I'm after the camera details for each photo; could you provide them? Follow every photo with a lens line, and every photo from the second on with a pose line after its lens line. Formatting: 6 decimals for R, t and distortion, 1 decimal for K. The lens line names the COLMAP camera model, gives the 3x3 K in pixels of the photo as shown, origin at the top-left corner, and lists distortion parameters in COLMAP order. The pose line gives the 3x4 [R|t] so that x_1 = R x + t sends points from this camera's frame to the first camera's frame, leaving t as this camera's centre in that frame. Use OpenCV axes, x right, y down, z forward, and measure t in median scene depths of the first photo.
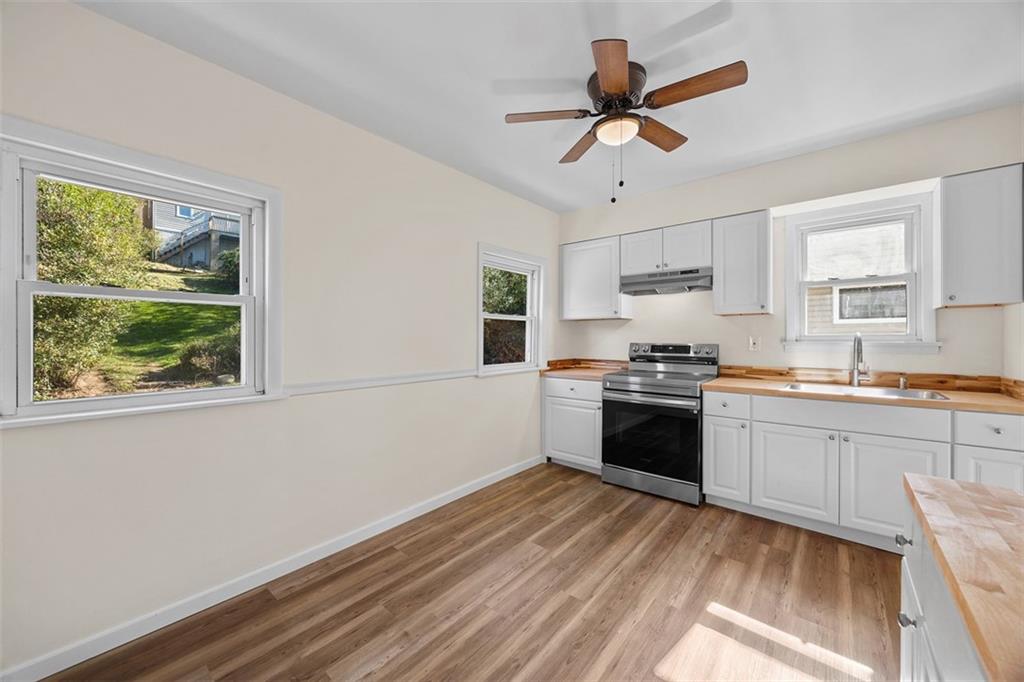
lens RADIAL K [[395.5, 0, 512.7], [0, 395.5, 336.6], [0, 0, 1]] dist [0.002260, -0.000130]
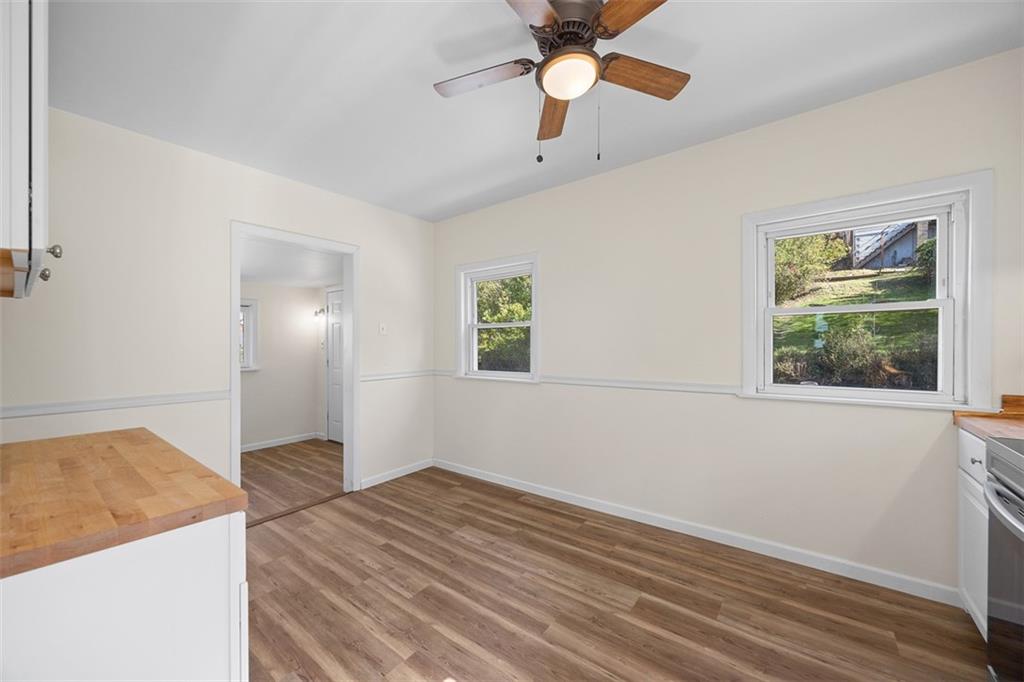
lens RADIAL K [[395.5, 0, 511.4], [0, 395.5, 349.0], [0, 0, 1]] dist [0.002260, -0.000130]
pose [[0.014711, 0.005374, -0.999877, 0.904469], [0.014644, 0.999877, 0.005589, -0.004247], [0.999785, -0.014724, 0.014631, 0.763335]]
